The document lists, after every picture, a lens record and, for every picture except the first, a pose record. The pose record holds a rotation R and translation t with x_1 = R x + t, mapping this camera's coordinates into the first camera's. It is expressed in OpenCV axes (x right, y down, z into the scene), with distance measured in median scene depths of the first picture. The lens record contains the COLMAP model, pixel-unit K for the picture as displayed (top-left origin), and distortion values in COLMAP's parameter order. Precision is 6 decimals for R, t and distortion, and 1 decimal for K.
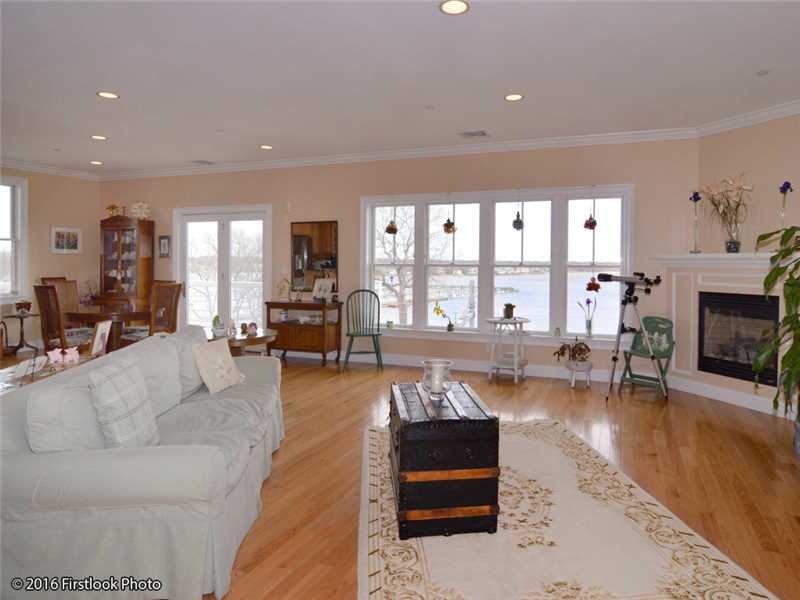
lens RADIAL K [[520.8, 0, 406.7], [0, 520.8, 290.9], [0, 0, 1]] dist [-0.004634, -0.000449]
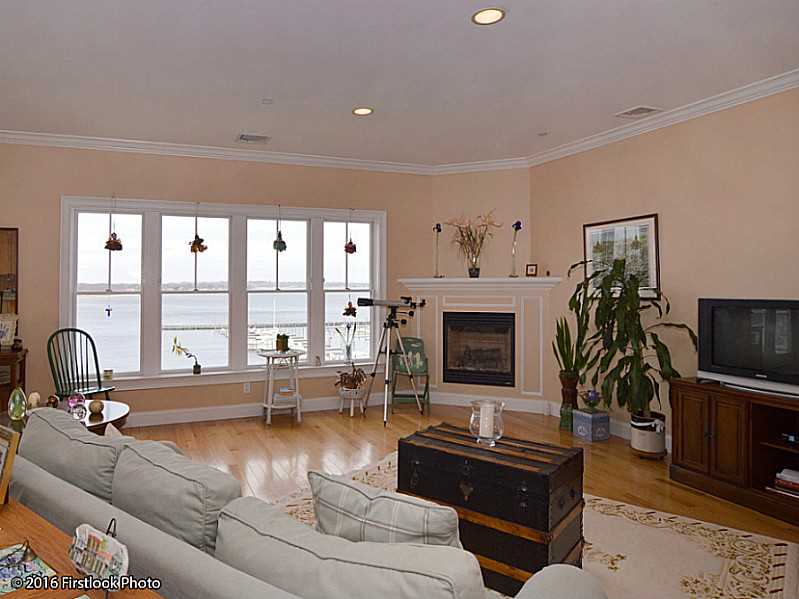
lens RADIAL K [[565.1, 0, 354.2], [0, 565.1, 299.2], [0, 0, 1]] dist [-0.007924, -0.002882]
pose [[0.732788, -0.025116, 0.679993, -0.369086], [0.043404, 0.999009, -0.009875, -0.020932], [-0.679071, 0.036751, 0.733152, 0.211692]]
